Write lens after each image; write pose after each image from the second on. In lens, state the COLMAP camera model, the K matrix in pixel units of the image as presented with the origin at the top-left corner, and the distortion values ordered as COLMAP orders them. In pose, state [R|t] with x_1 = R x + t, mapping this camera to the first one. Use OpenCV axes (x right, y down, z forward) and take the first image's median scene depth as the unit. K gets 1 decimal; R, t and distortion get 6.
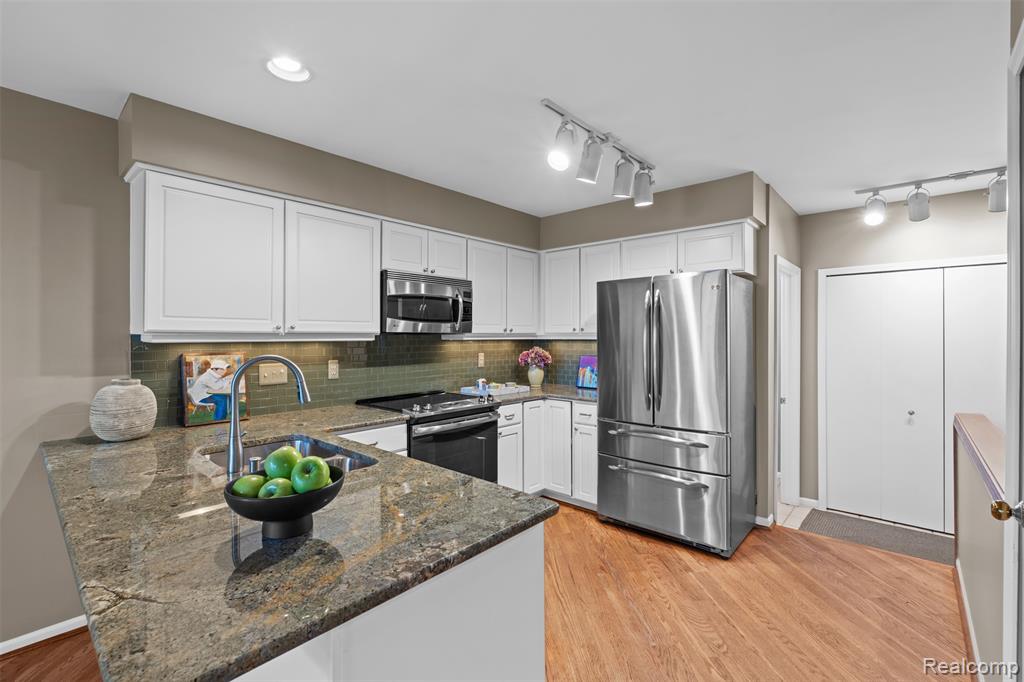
lens RADIAL K [[447.5, 0, 508.7], [0, 447.5, 339.0], [0, 0, 1]] dist [-0.001419, -0.000128]
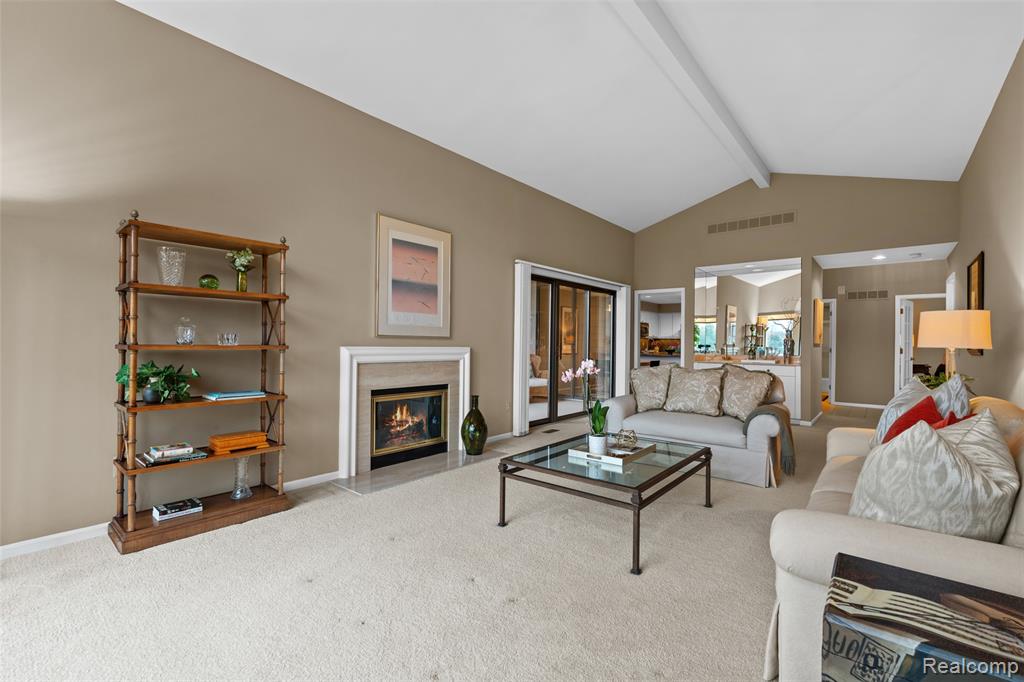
lens RADIAL K [[447.5, 0, 508.7], [0, 447.5, 339.0], [0, 0, 1]] dist [-0.001419, -0.000128]
pose [[0.999403, 0.010955, 0.032770, -0.893385], [-0.010625, 0.999891, -0.010229, 0.038754], [-0.032878, 0.009875, 0.999411, -1.825155]]
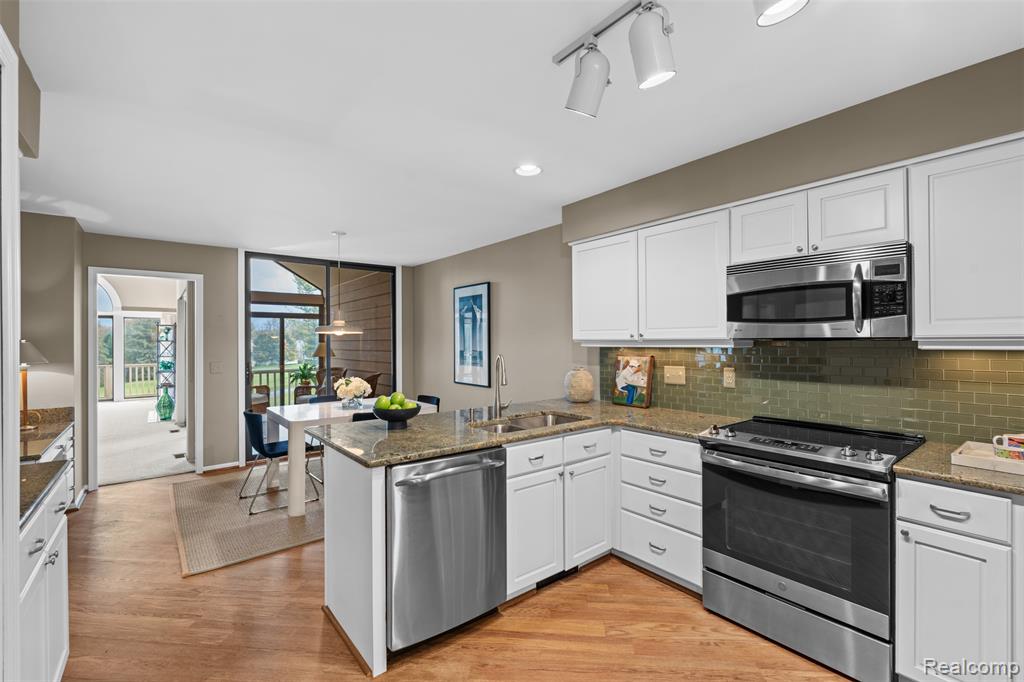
lens RADIAL K [[447.5, 0, 508.7], [0, 447.5, 339.0], [0, 0, 1]] dist [-0.001419, -0.000128]
pose [[-0.166373, -0.002598, -0.986059, 0.765474], [-0.000289, 0.999997, -0.002586, -0.013605], [0.986063, -0.000145, -0.166373, 0.865956]]
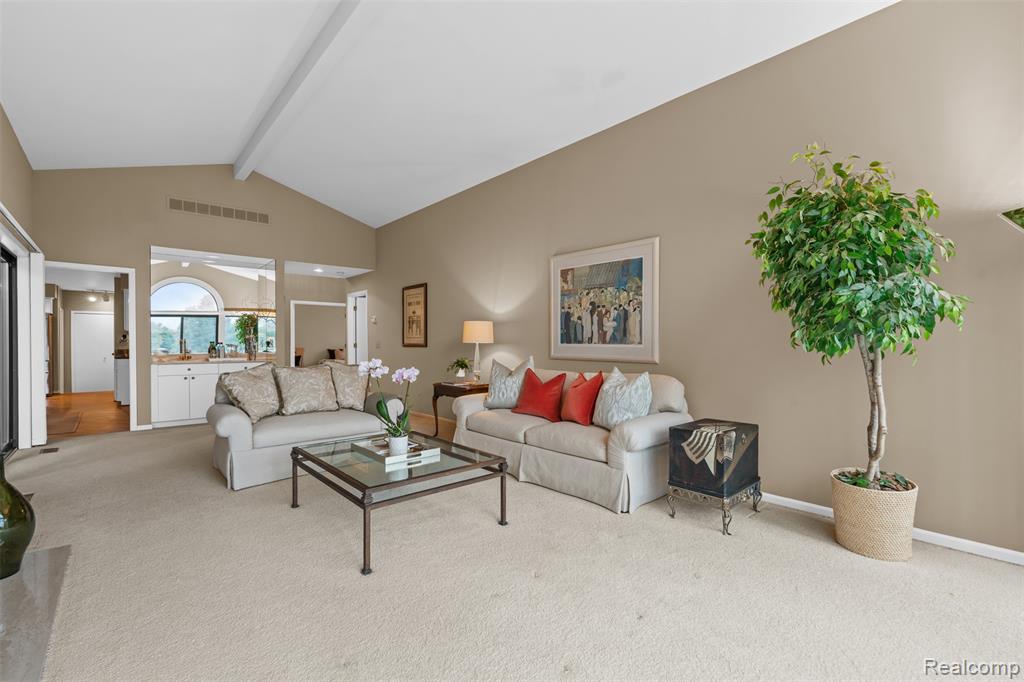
lens RADIAL K [[456.1, 0, 513.3], [0, 456.1, 346.6], [0, 0, 1]] dist [0.003273, 0.000060]
pose [[0.122581, -0.007968, 0.992426, -1.283908], [0.002604, 0.999967, 0.007707, 0.039515], [-0.992455, 0.001639, 0.122598, -1.486374]]
